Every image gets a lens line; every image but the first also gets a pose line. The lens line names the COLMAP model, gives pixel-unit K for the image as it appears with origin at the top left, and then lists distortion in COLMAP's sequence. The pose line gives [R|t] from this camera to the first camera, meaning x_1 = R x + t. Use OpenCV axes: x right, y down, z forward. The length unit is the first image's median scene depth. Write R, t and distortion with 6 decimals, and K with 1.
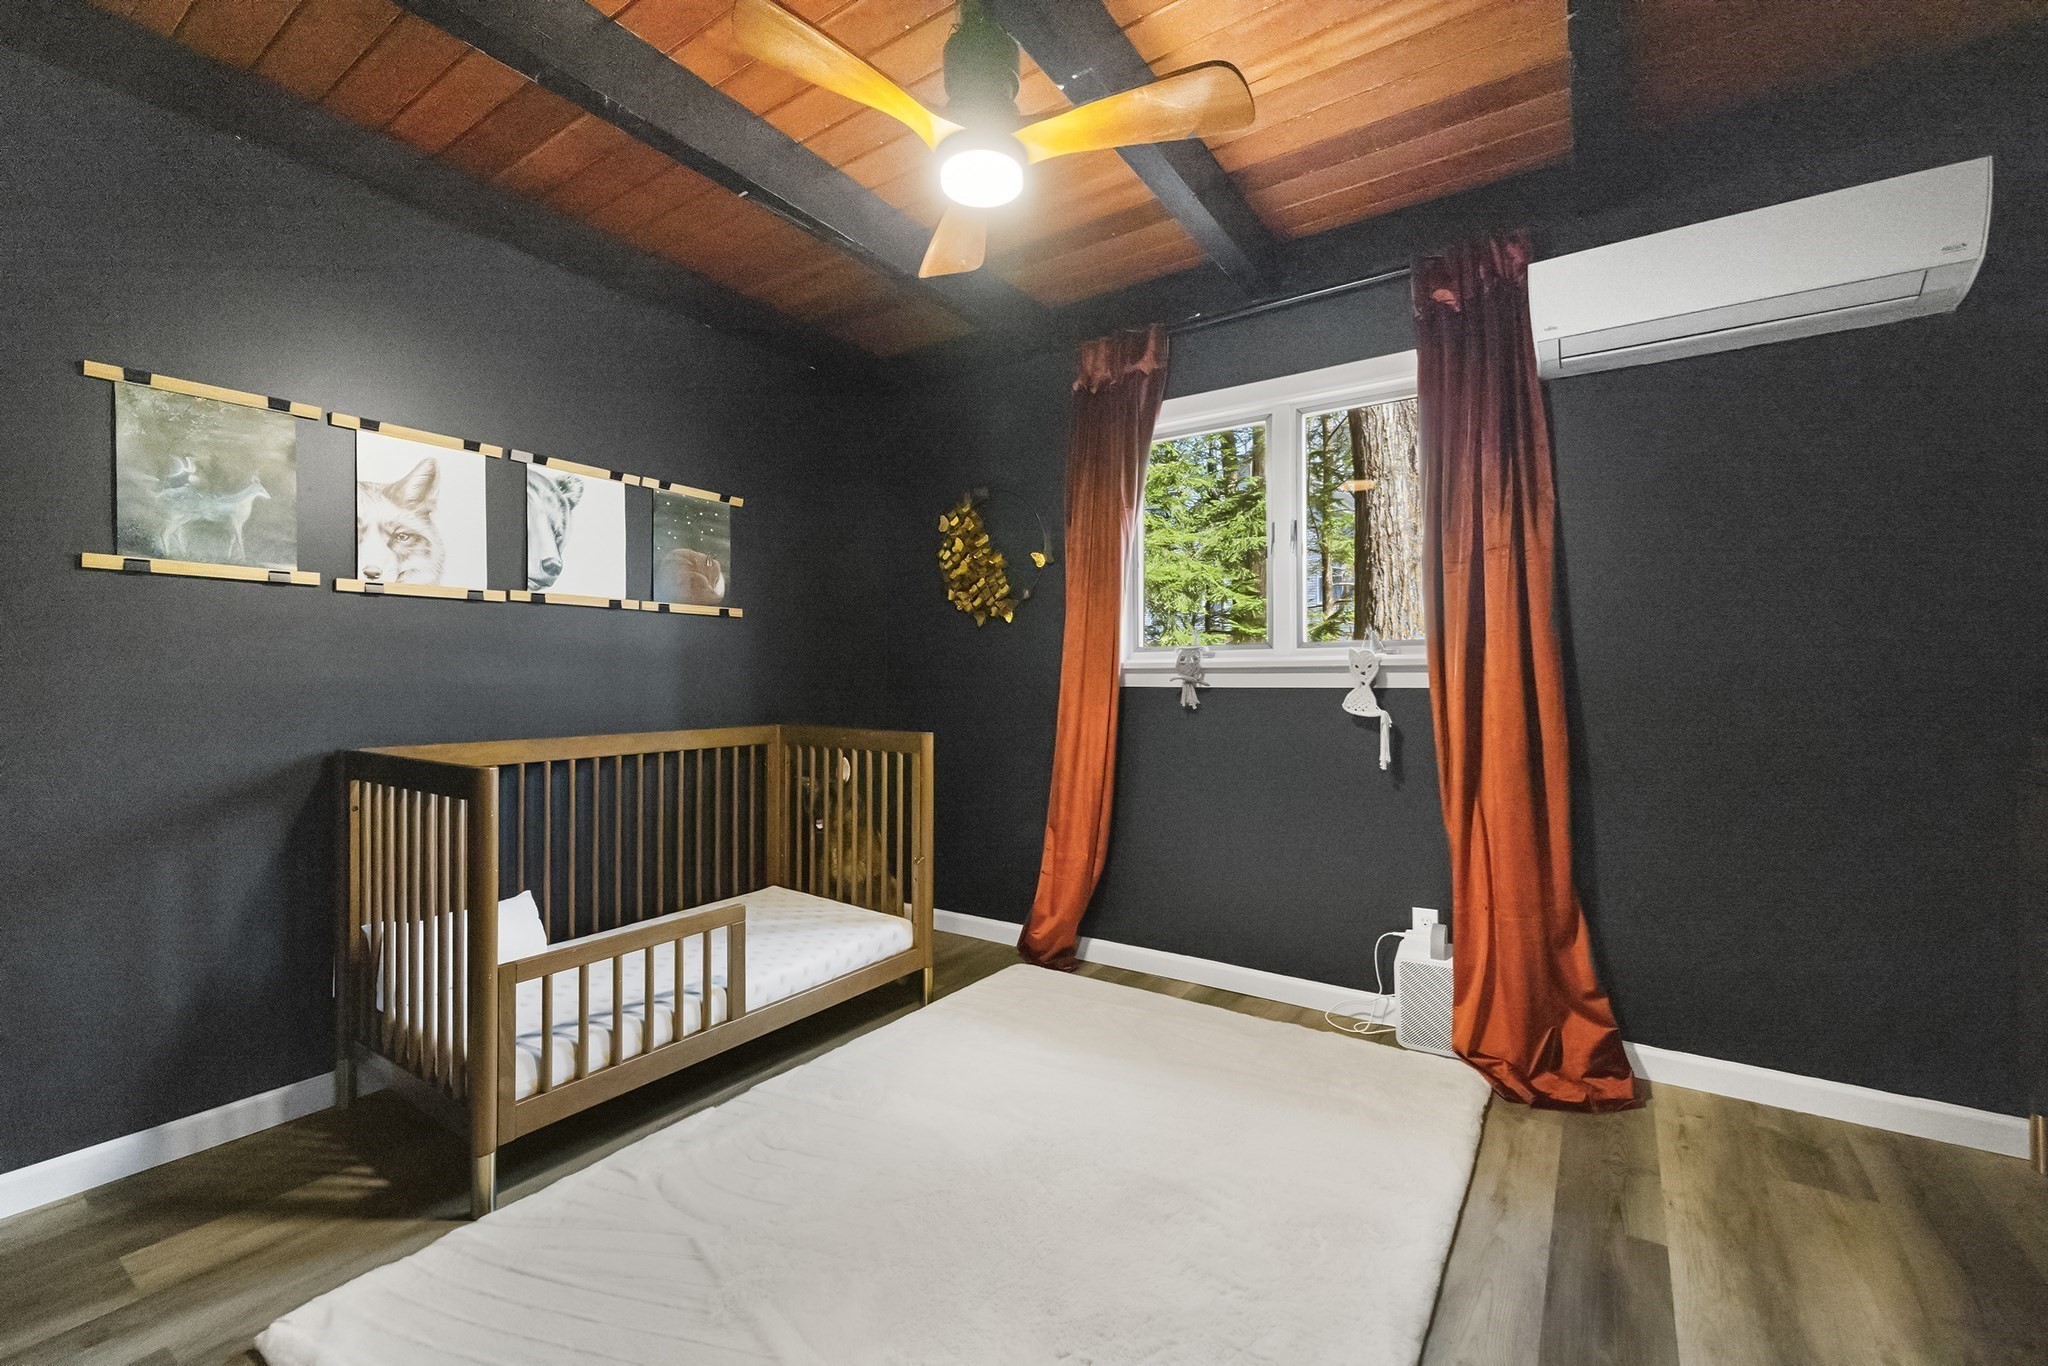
lens RADIAL K [[854.8, 0, 1025.5], [0, 854.8, 670.2], [0, 0, 1]] dist [0.001157, -0.000106]
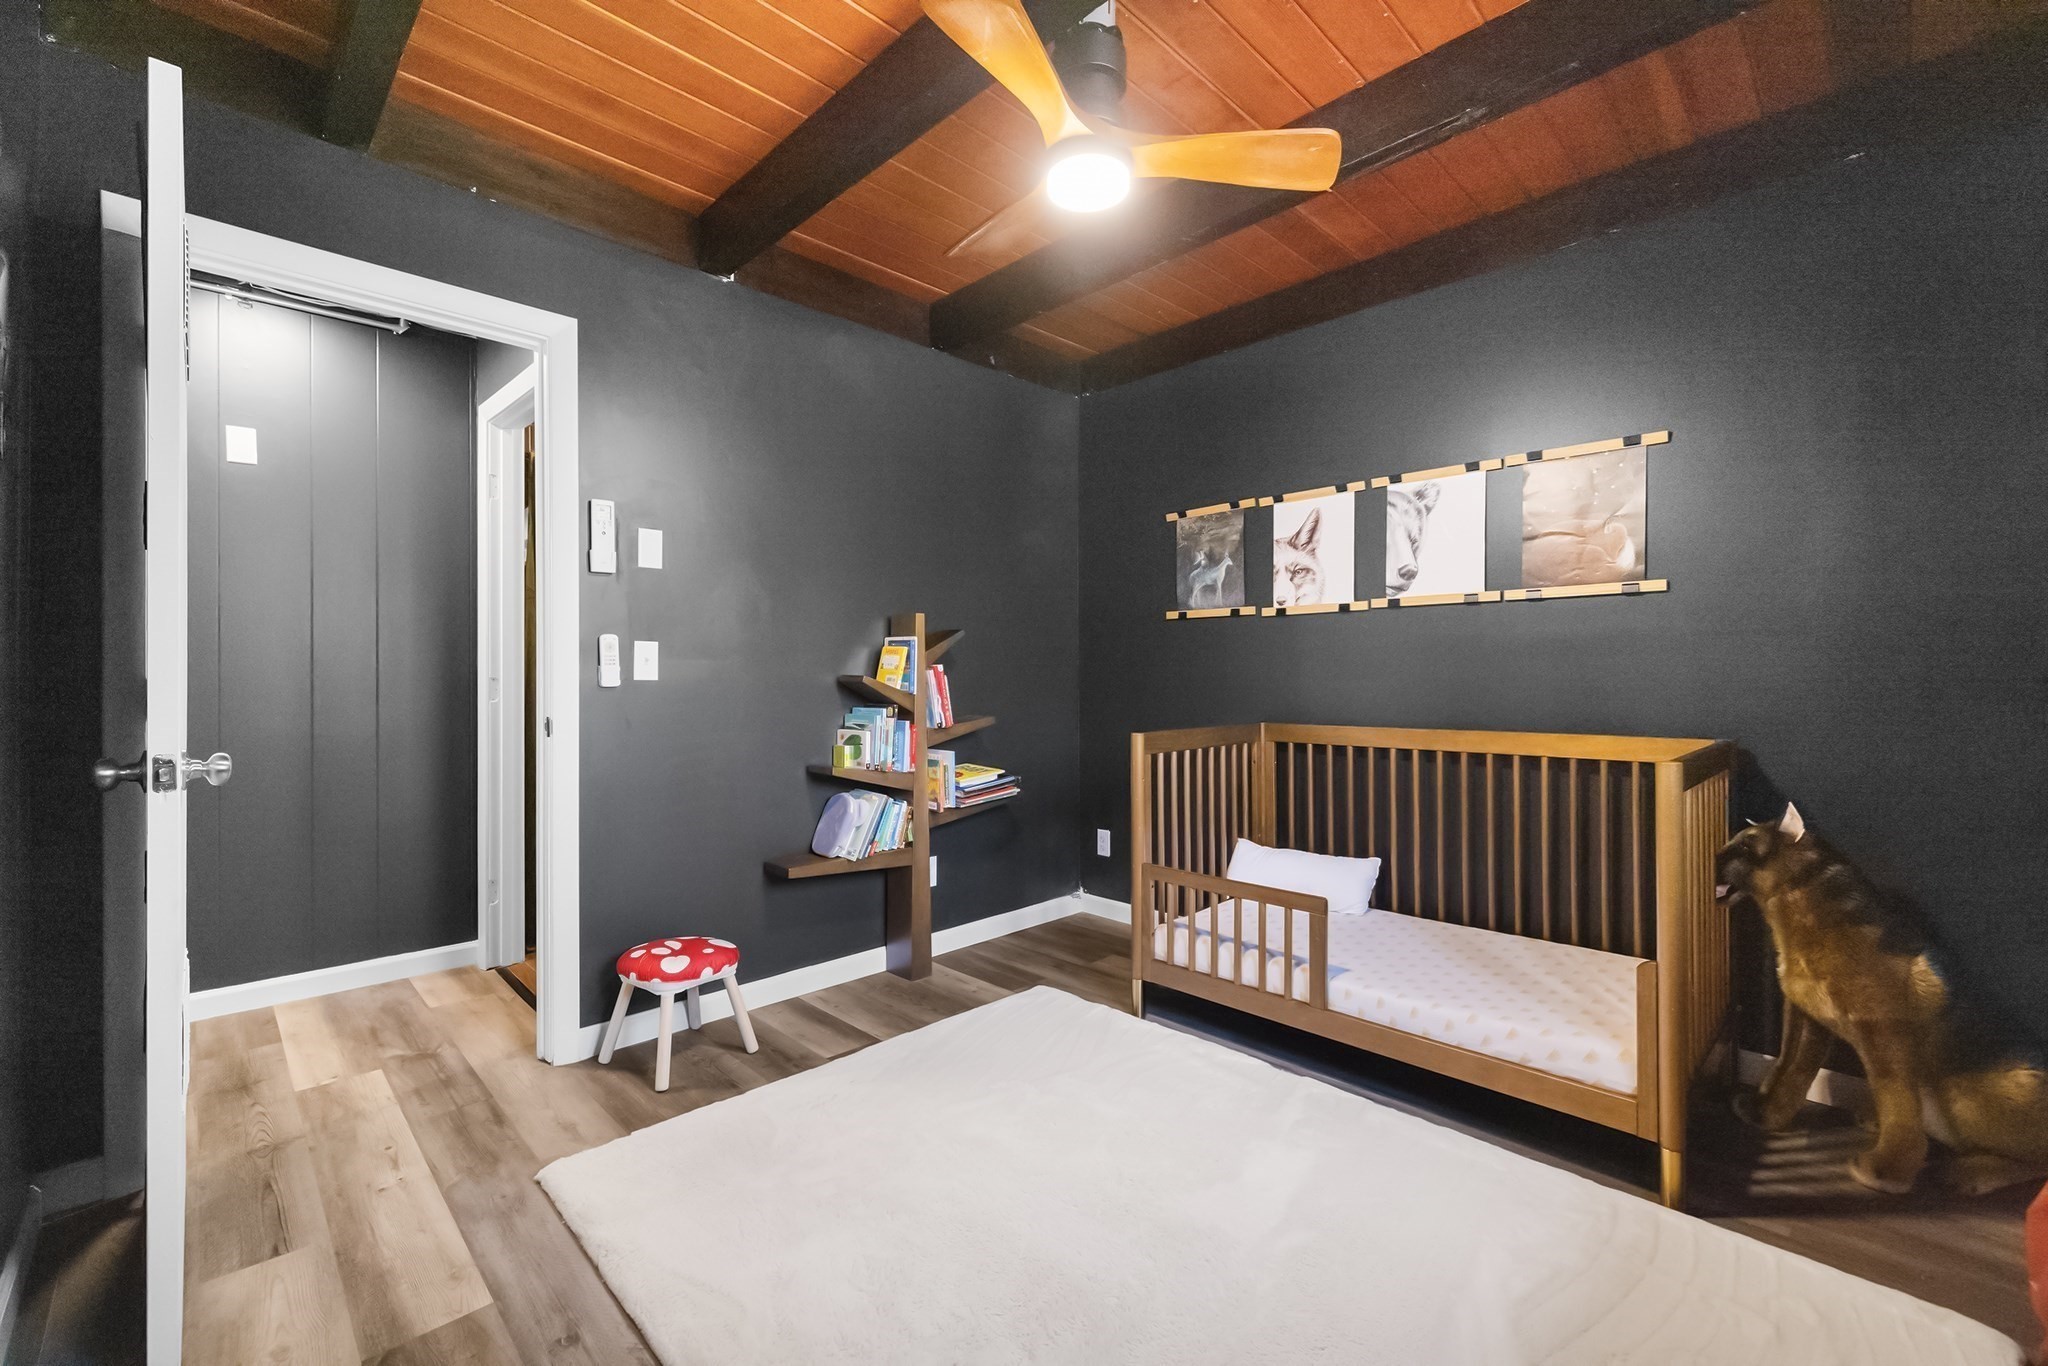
lens RADIAL K [[854.8, 0, 1028.0], [0, 854.8, 688.9], [0, 0, 1]] dist [0.001157, -0.000106]
pose [[-0.201562, -0.003205, -0.979471, 0.654118], [-0.003051, 0.999992, -0.002645, 0.034086], [0.979471, 0.002455, -0.201570, 0.792414]]
